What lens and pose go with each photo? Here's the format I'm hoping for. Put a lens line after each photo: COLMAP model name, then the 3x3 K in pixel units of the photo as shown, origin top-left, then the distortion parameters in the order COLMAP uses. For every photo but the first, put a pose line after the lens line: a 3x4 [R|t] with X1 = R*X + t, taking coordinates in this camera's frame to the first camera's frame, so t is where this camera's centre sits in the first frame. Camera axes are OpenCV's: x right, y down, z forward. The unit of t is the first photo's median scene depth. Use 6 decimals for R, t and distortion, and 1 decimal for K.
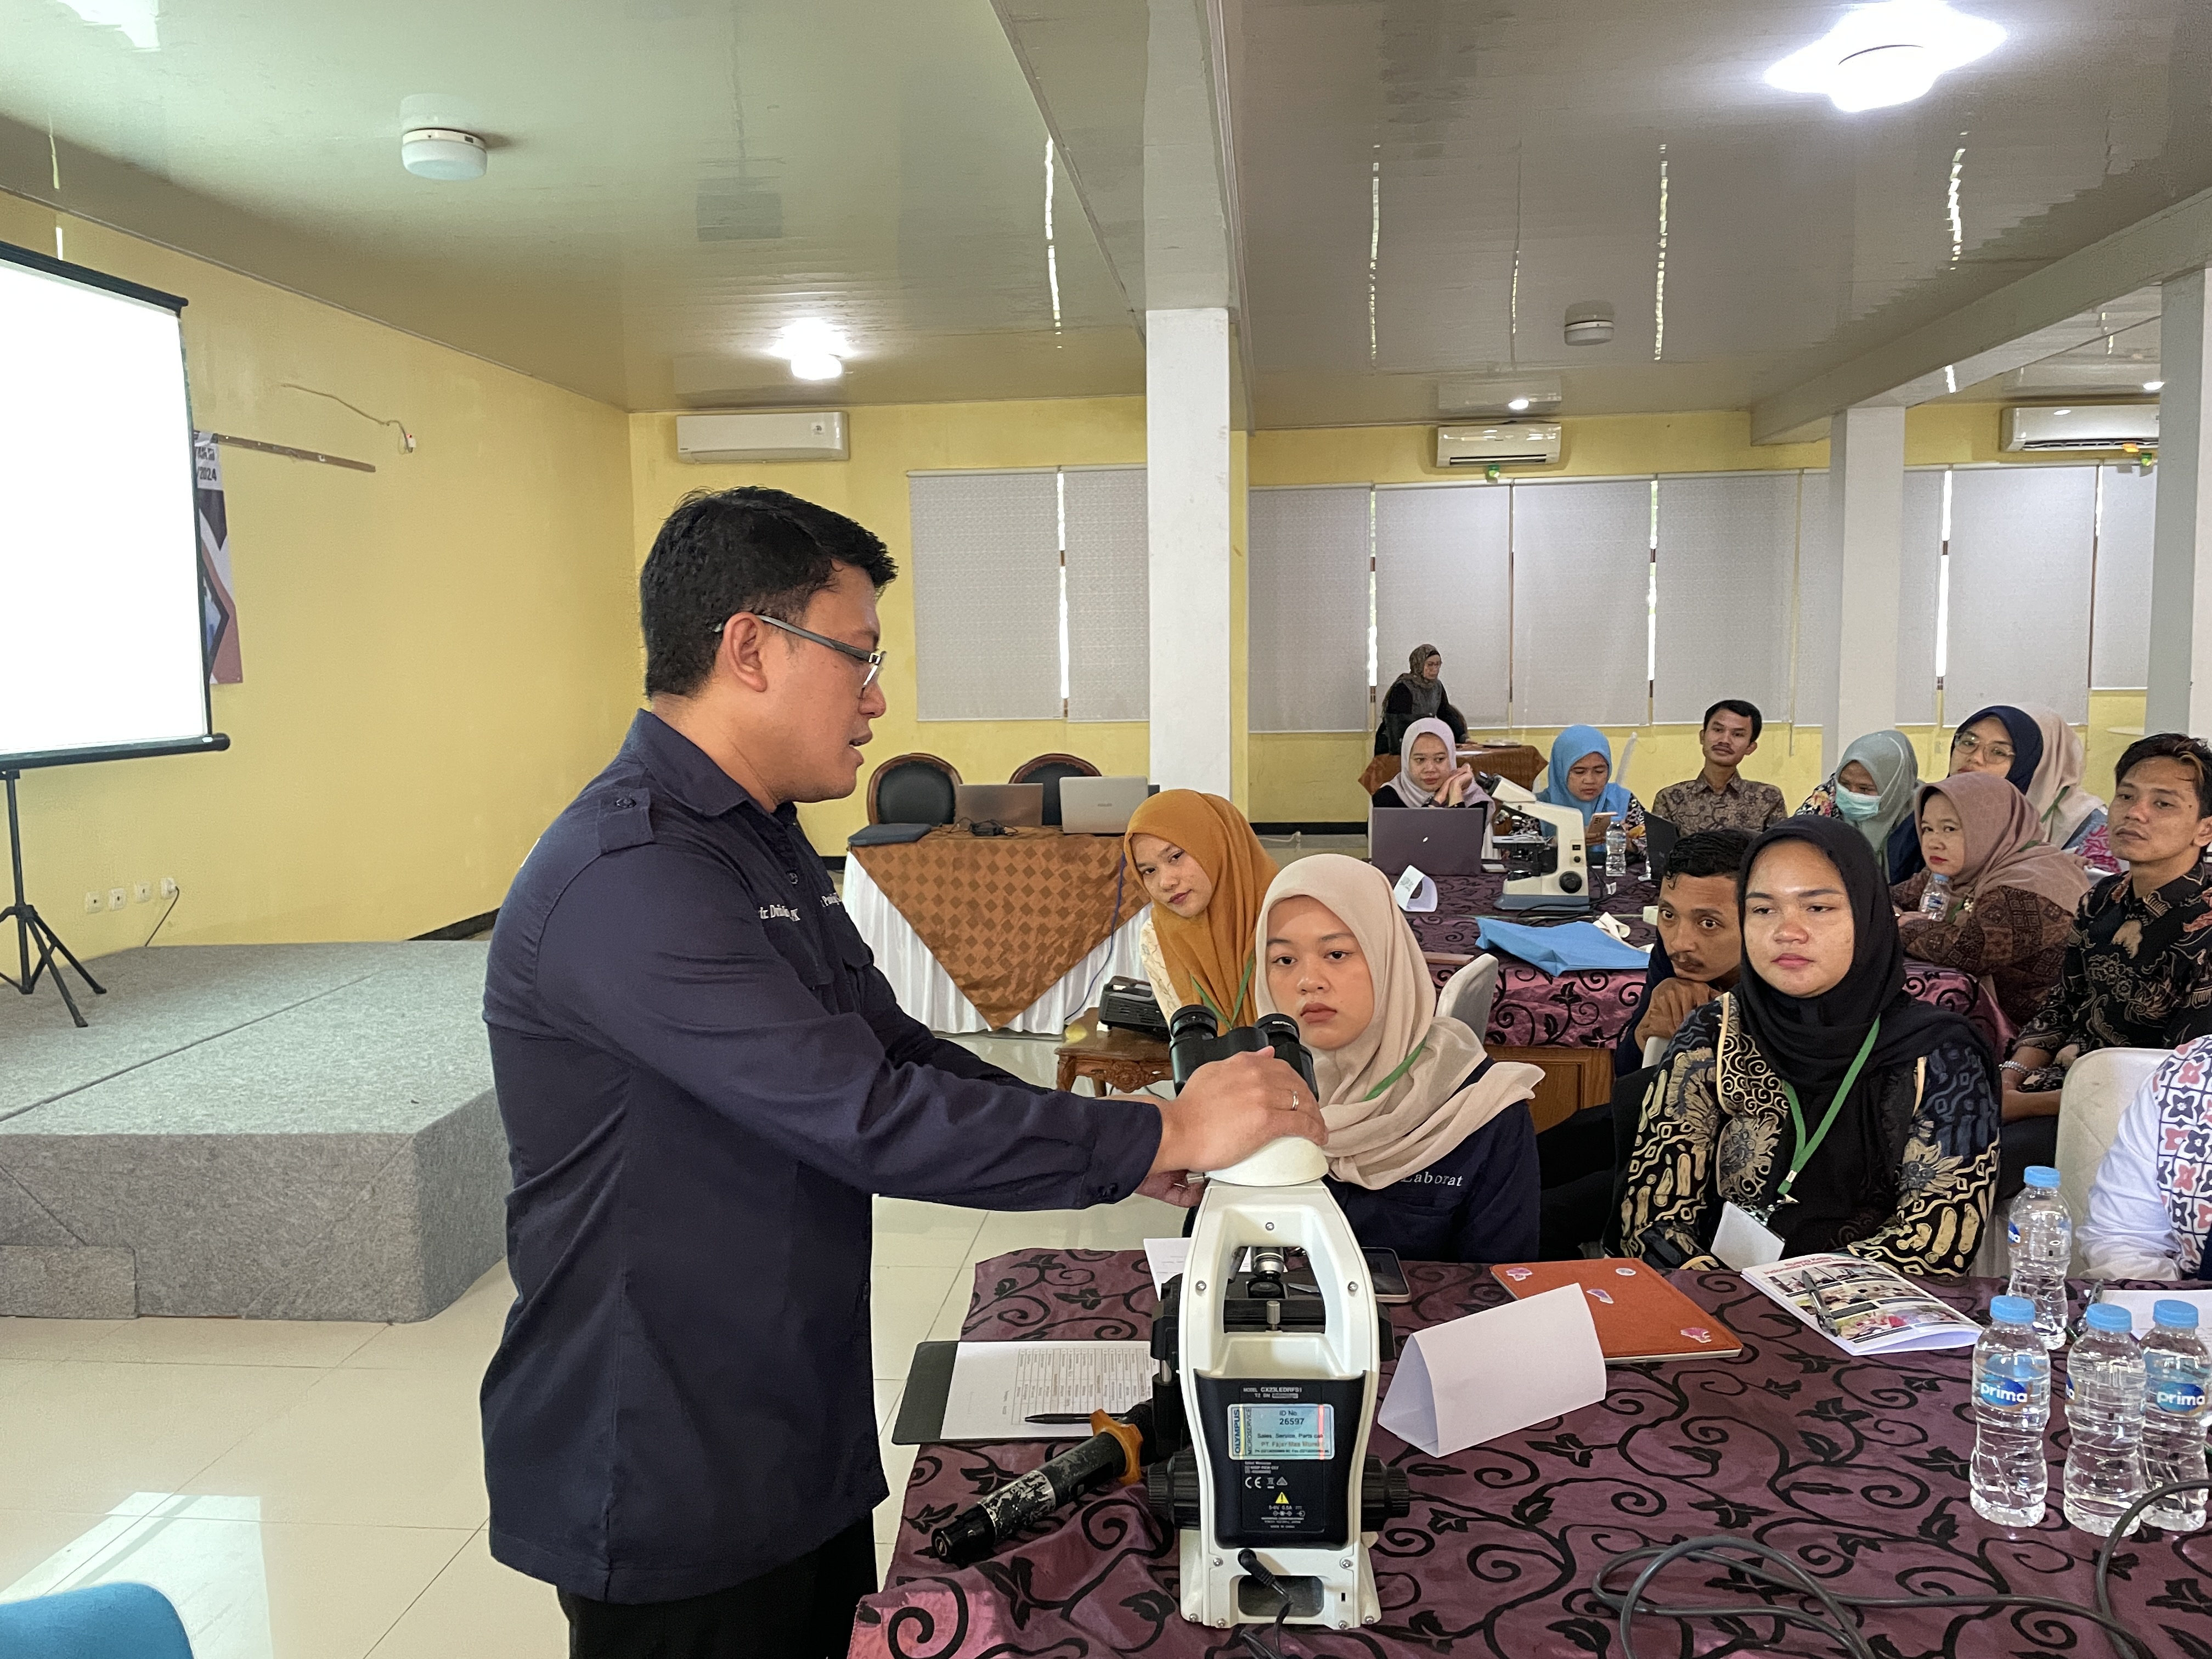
lens RADIAL K [[1688.9, 0, 1106.0], [0, 1688.9, 829.5], [0, 0, 1]] dist [0.059983, -0.004306]
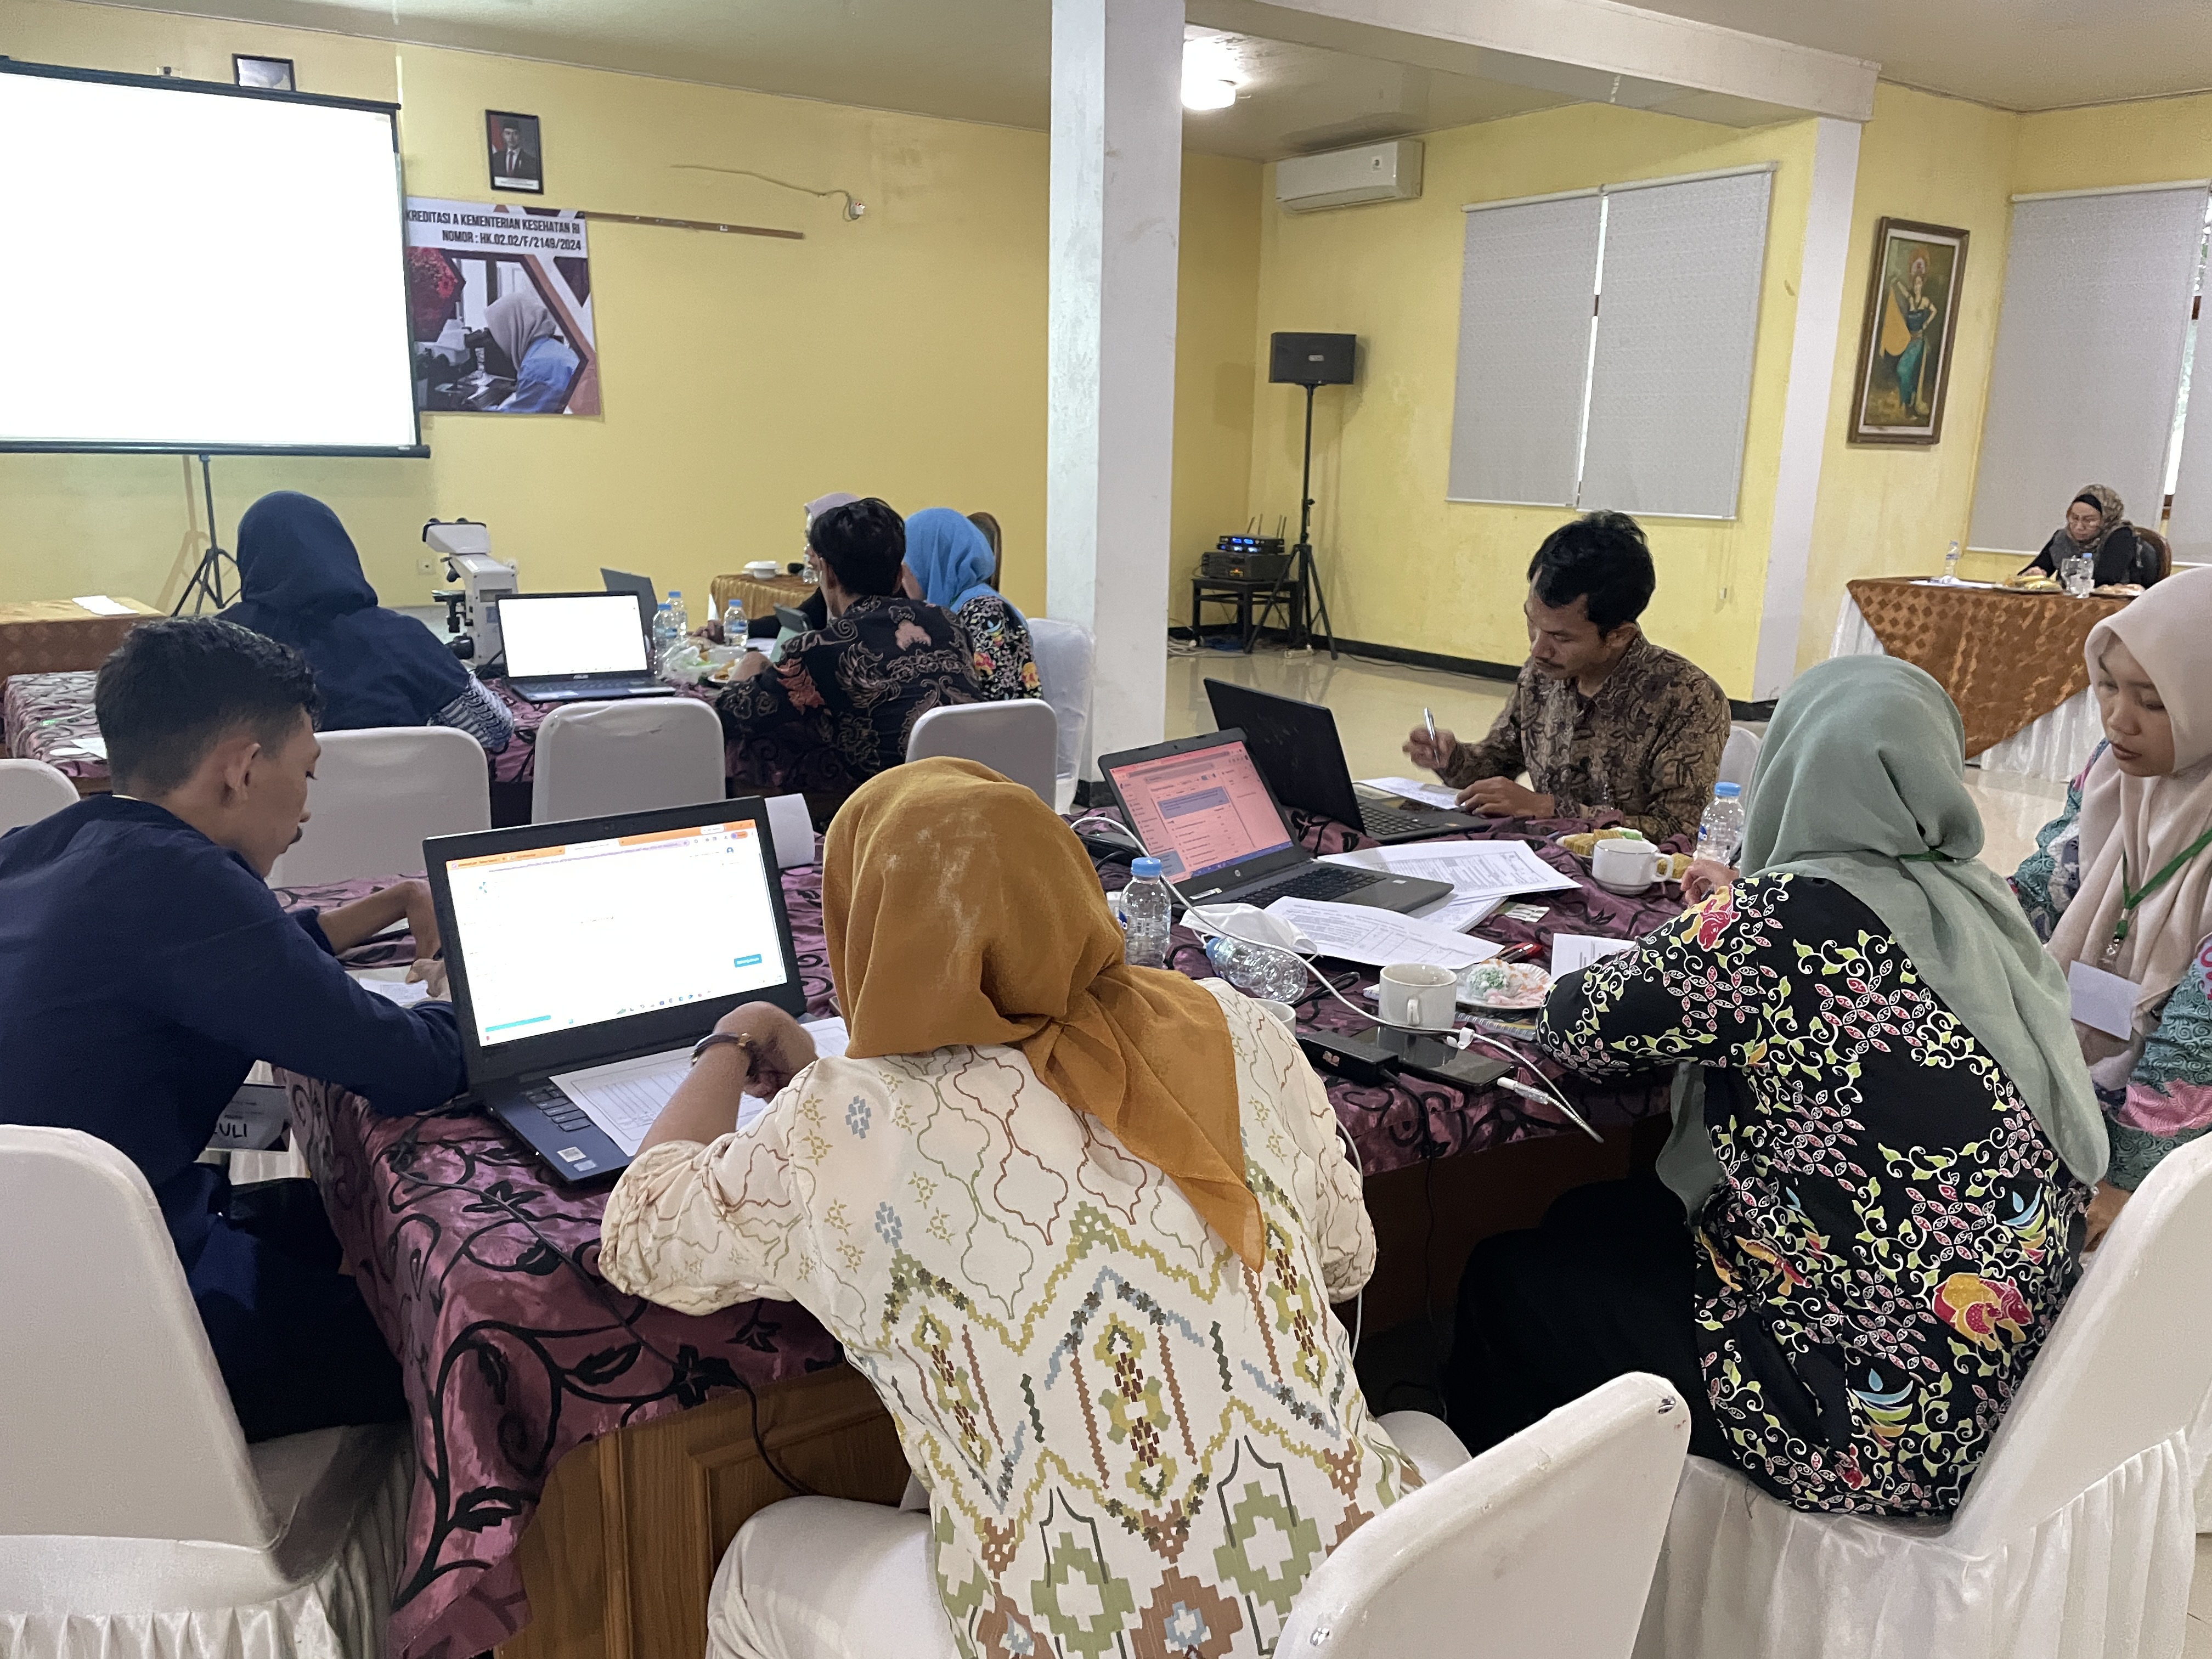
lens RADIAL K [[1688.9, 0, 1106.0], [0, 1688.9, 829.5], [0, 0, 1]] dist [0.059983, -0.004306]
pose [[0.695684, 0.200165, -0.689897, 0.714365], [-0.108481, 0.978654, 0.174553, -0.045325], [0.710110, -0.046593, 0.702548, 0.363345]]
